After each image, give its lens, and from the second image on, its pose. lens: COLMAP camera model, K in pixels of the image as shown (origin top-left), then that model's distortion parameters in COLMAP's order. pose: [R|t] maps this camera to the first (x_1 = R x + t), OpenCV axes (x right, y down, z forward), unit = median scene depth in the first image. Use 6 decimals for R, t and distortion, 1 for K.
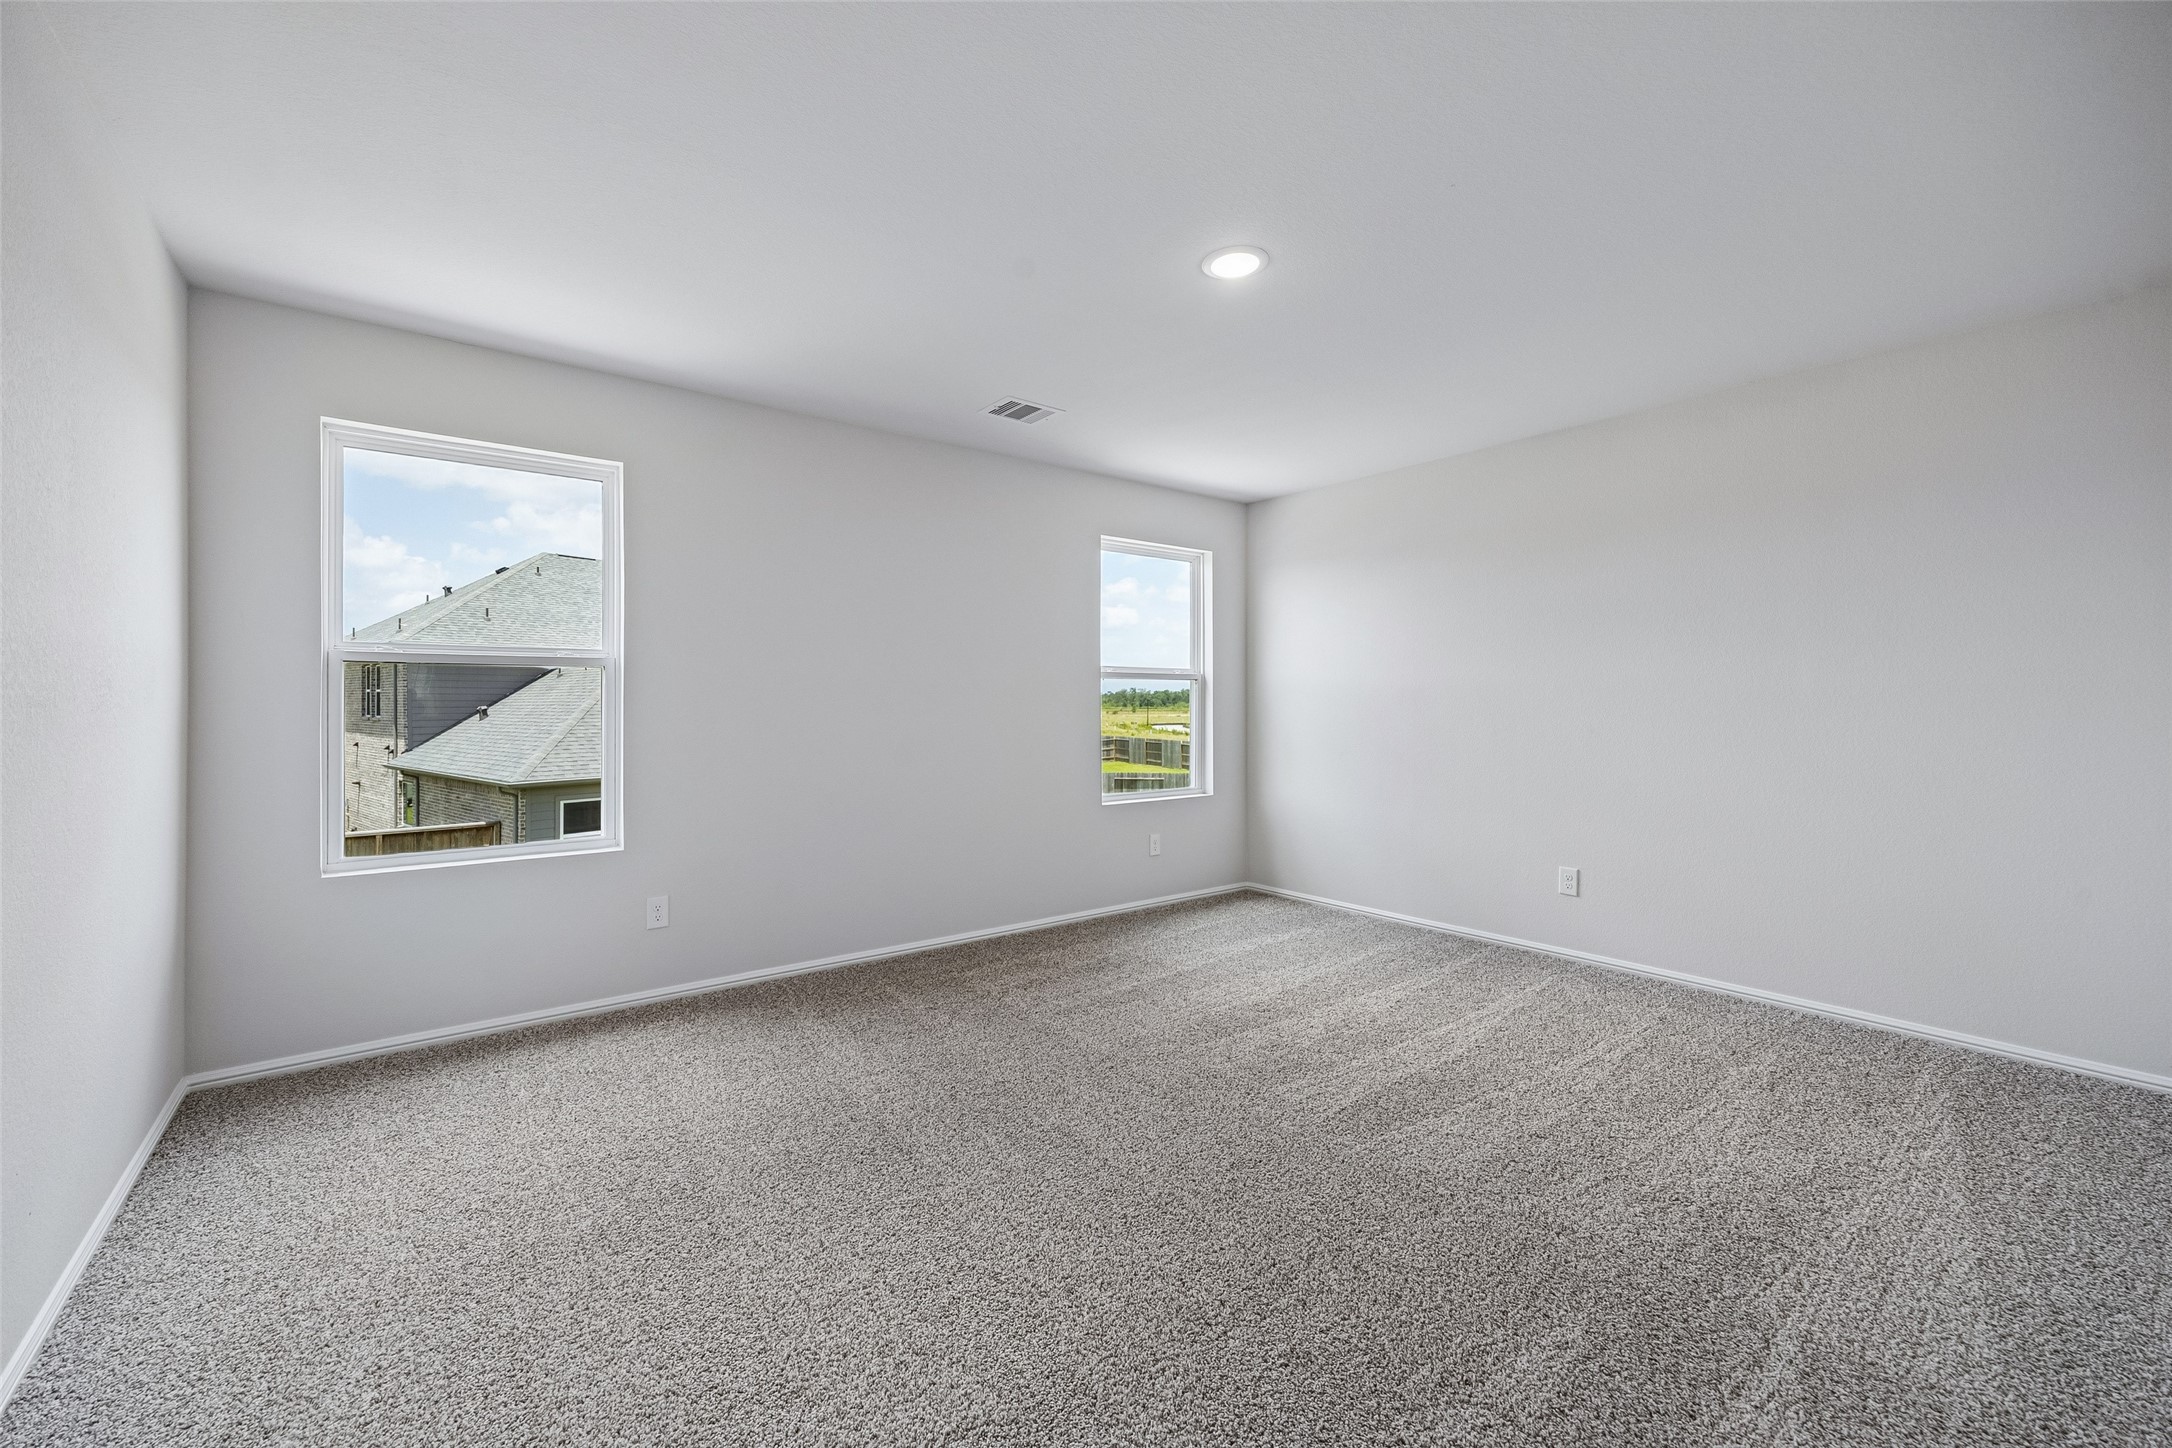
lens RADIAL K [[846.5, 0, 1015.8], [0, 846.5, 704.3], [0, 0, 1]] dist [0.000096, -0.000001]
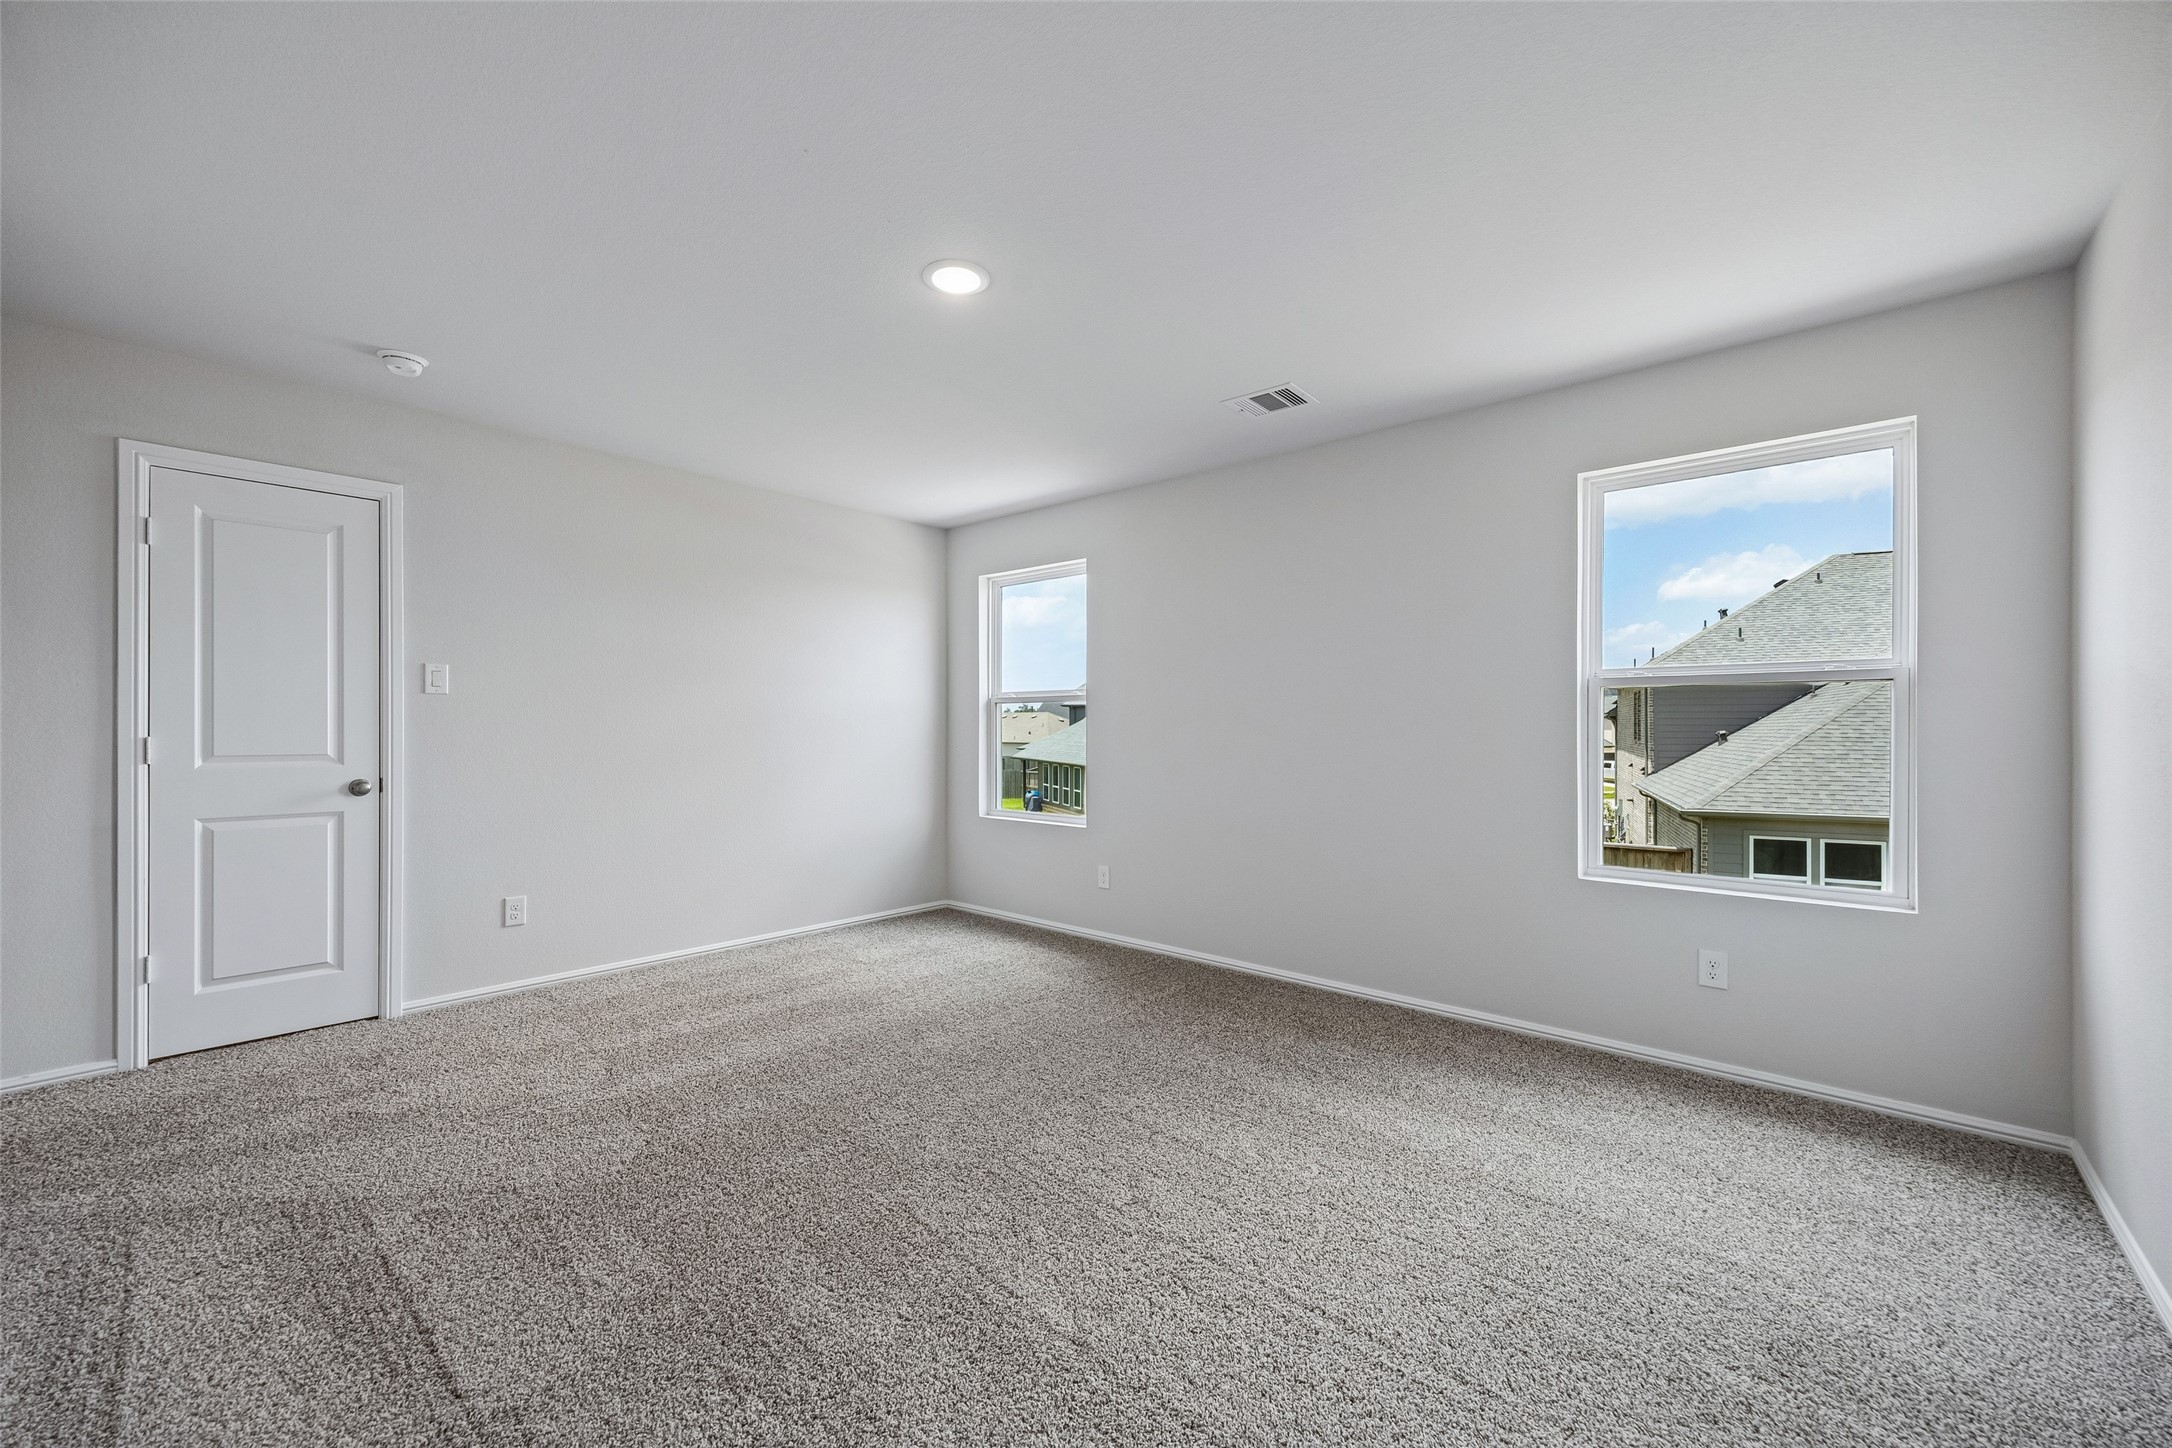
lens RADIAL K [[841.0, 0, 1086.0], [0, 841.0, 724.0], [0, 0, 1]] dist [-0.001321, 0.000035]
pose [[0.243252, -0.003080, -0.969958, 0.117625], [0.000262, 0.999995, -0.003110, 0.000042], [0.969963, 0.000503, 0.243251, 0.083793]]
